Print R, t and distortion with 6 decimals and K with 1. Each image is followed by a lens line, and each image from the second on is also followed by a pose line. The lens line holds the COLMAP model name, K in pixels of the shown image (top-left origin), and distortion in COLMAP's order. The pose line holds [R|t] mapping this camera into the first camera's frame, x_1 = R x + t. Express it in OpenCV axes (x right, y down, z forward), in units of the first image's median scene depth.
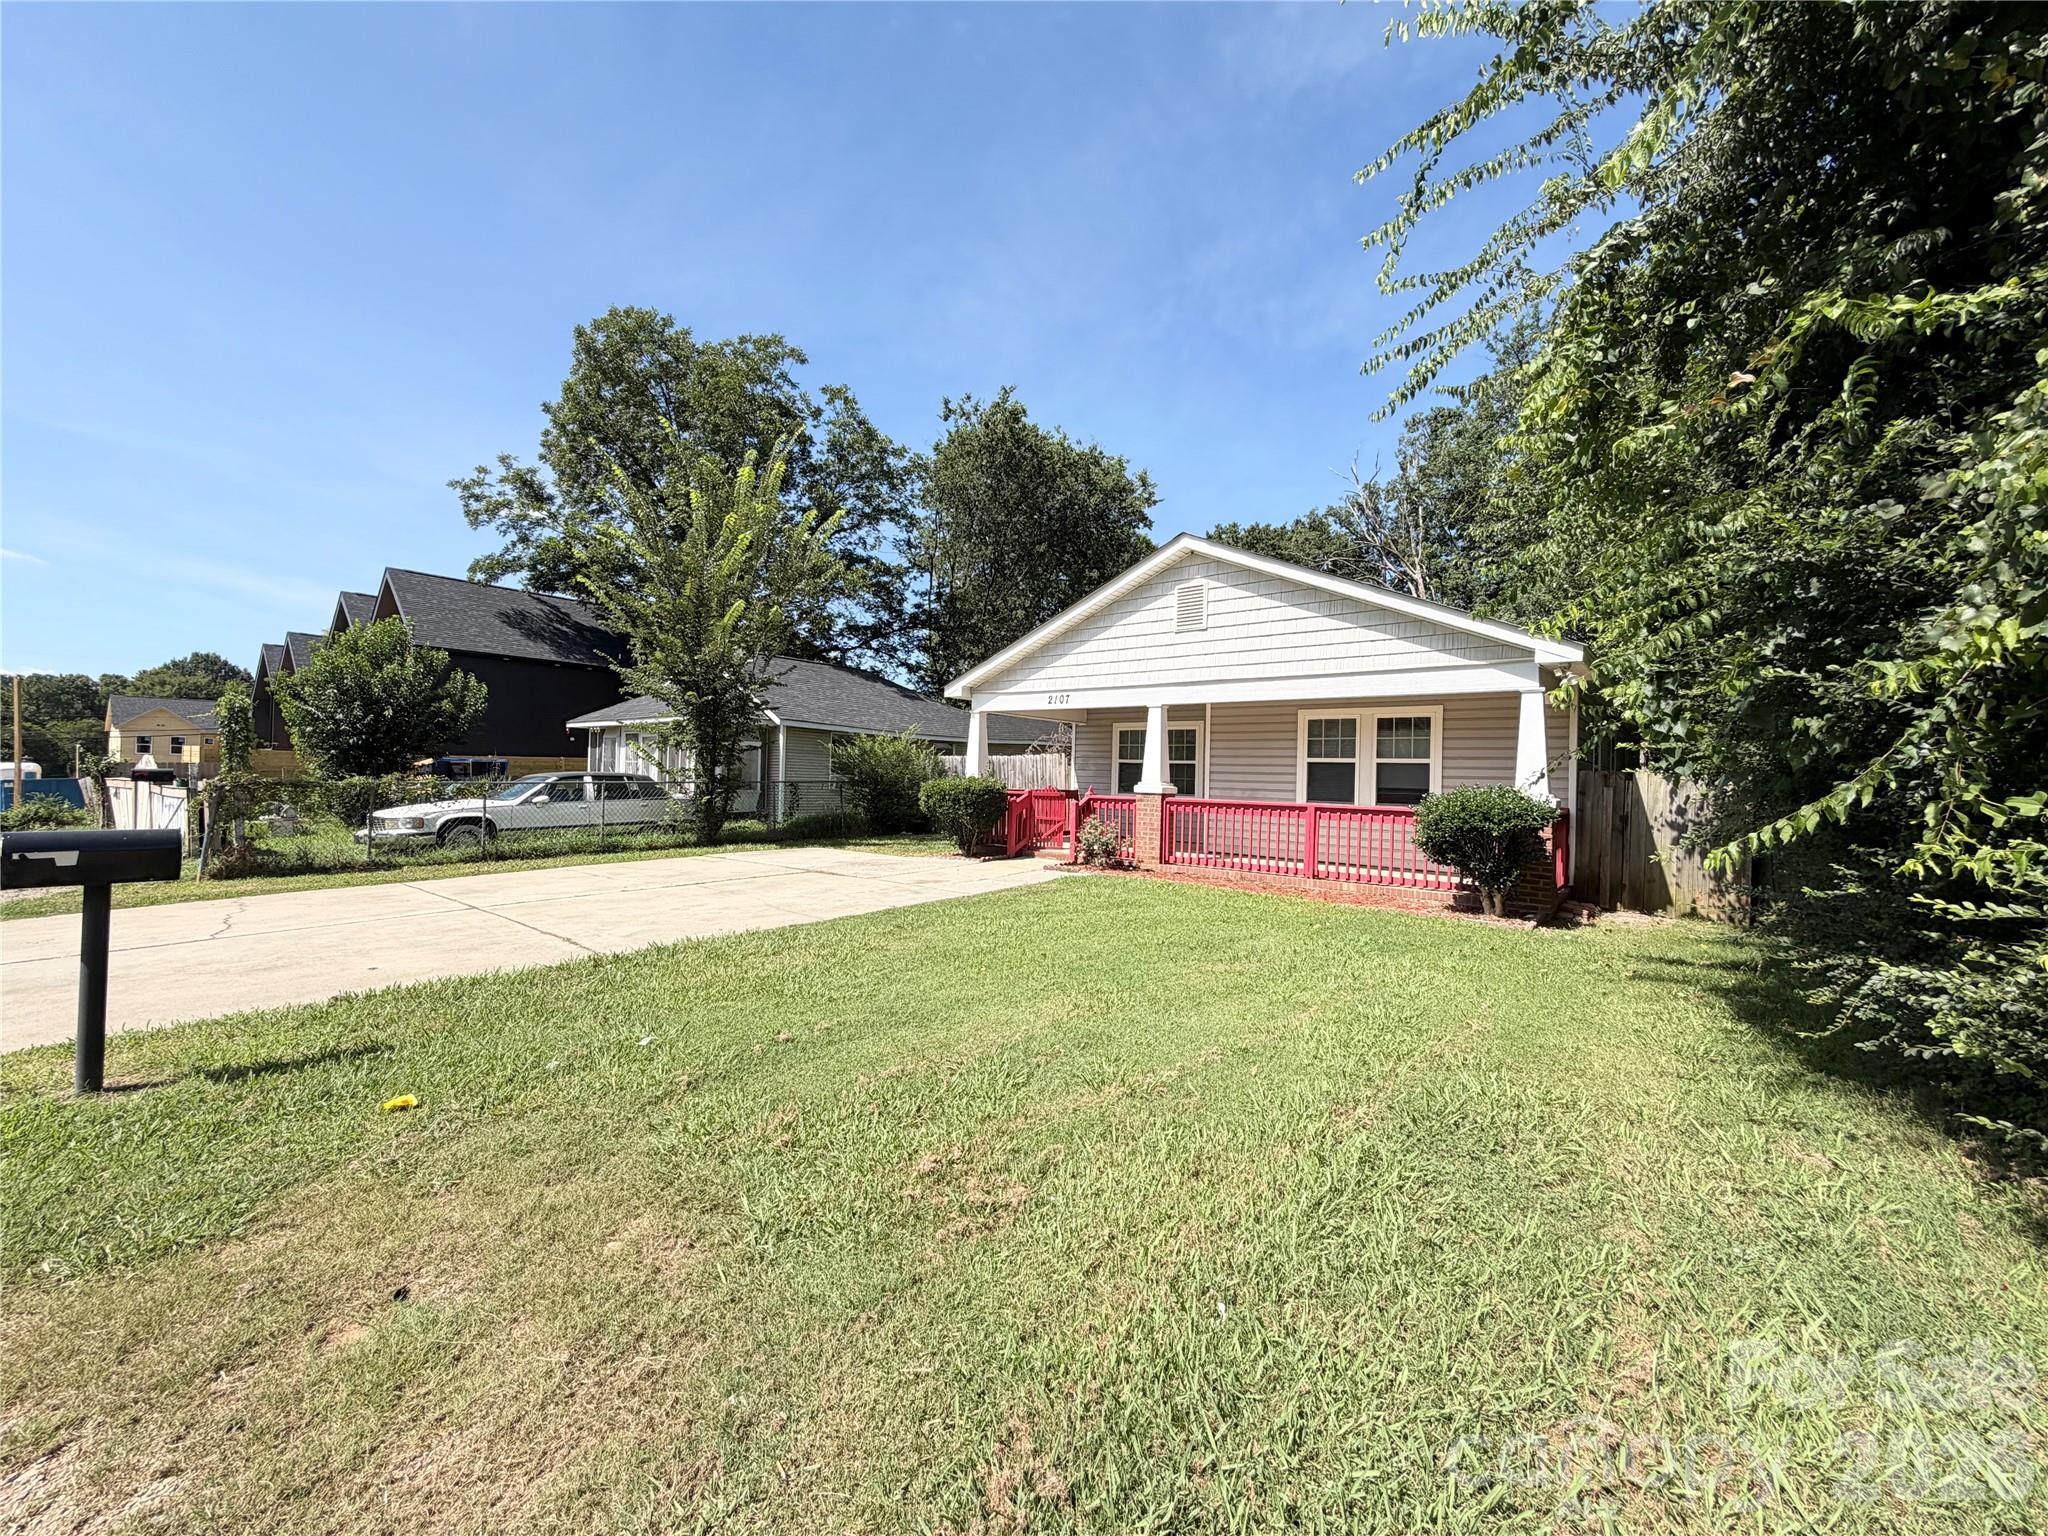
lens RADIAL K [[815.7, 0, 1022.4], [0, 815.7, 776.5], [0, 0, 1]] dist [0.001343, -0.000562]
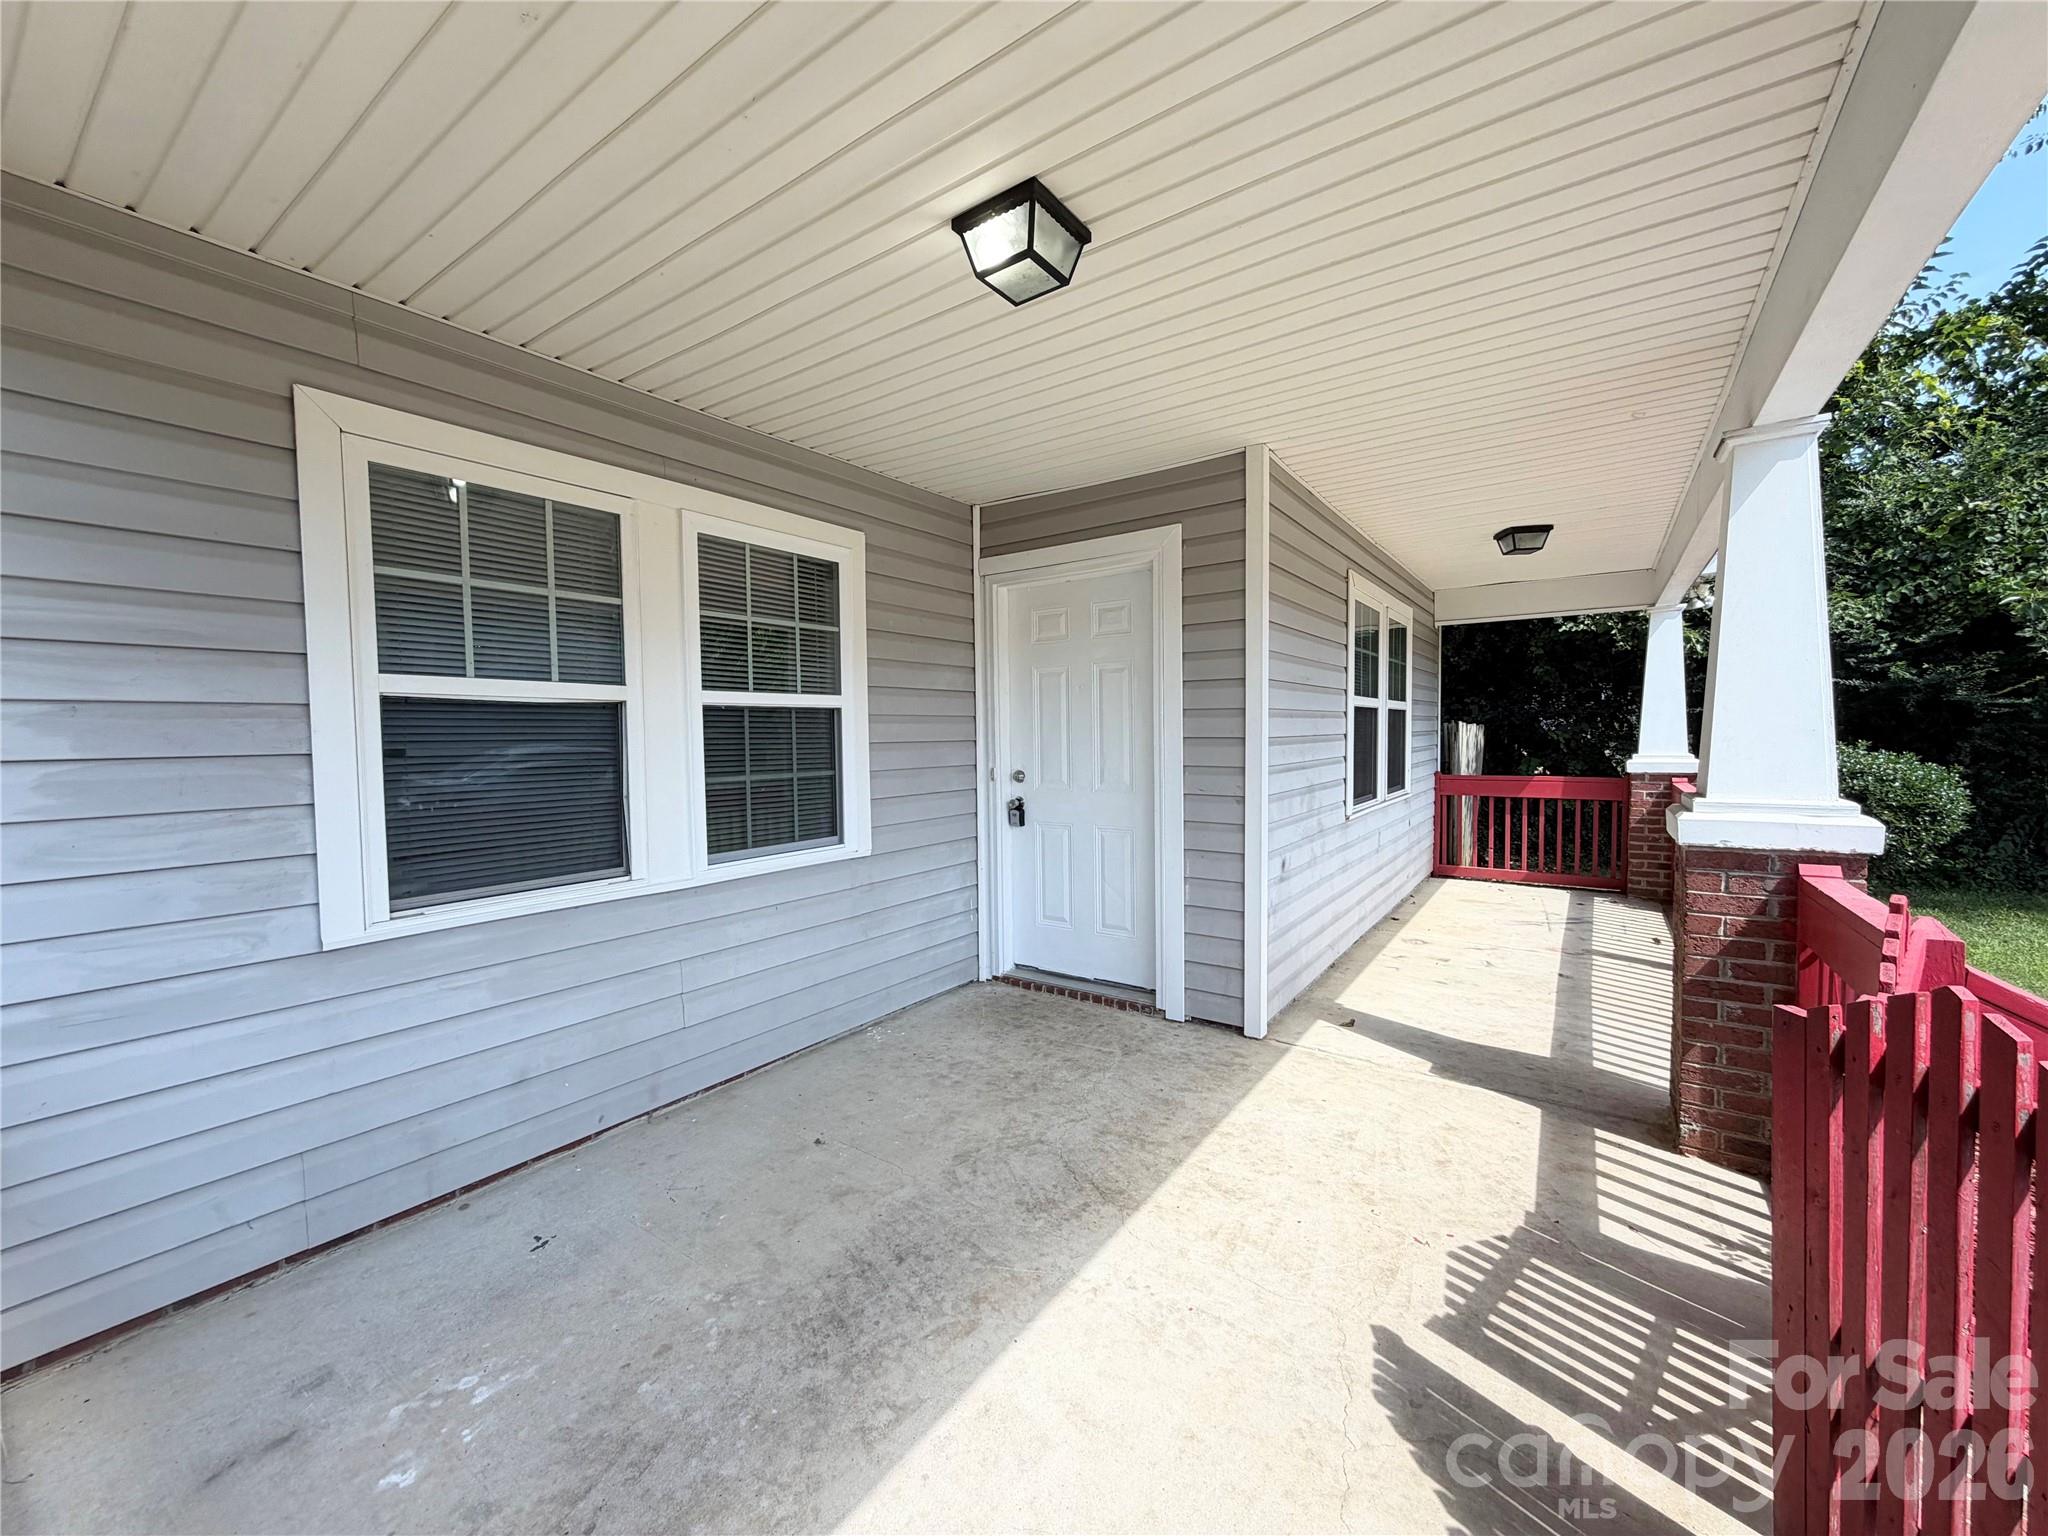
lens RADIAL K [[815.7, 0, 1017.9], [0, 815.7, 762.4], [0, 0, 1]] dist [0.001343, -0.000562]
pose [[-0.077272, -0.067682, 0.994710, -0.035378], [0.010943, 0.997576, 0.068727, -0.018015], [-0.996950, 0.016196, -0.076344, 1.143633]]
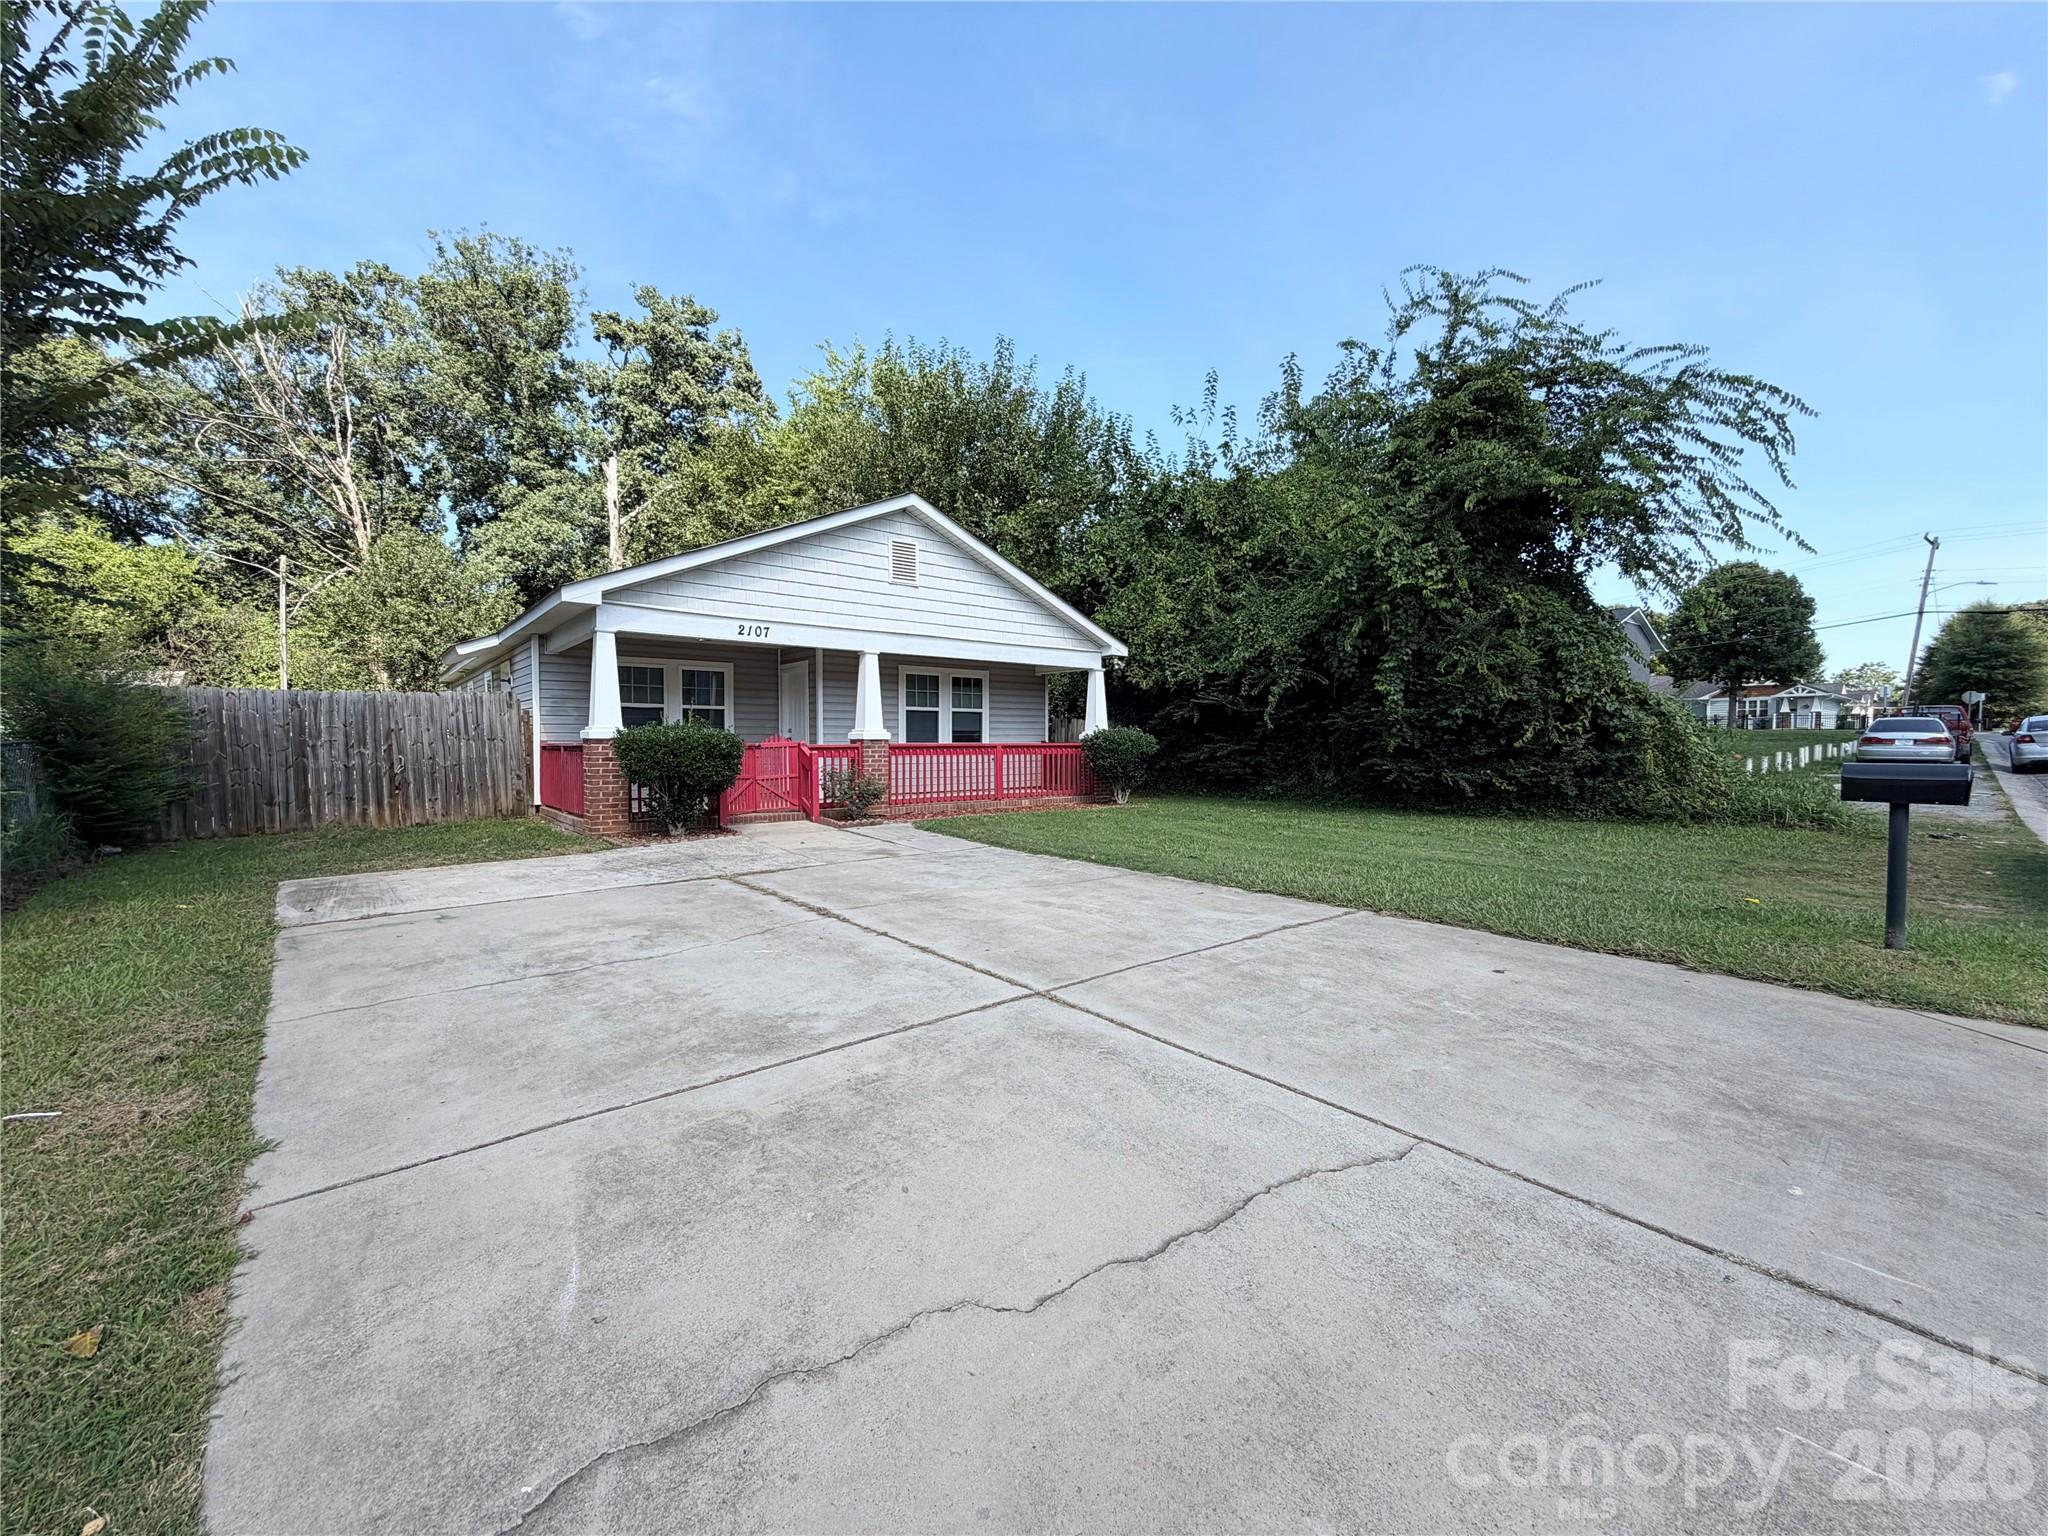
lens RADIAL K [[815.7, 0, 1019.8], [0, 815.7, 768.8], [0, 0, 1]] dist [0.001343, -0.000562]
pose [[0.187408, -0.063075, 0.980255, -0.745443], [0.004729, 0.997983, 0.063312, -0.005966], [-0.982271, -0.007229, 0.187328, 0.592164]]
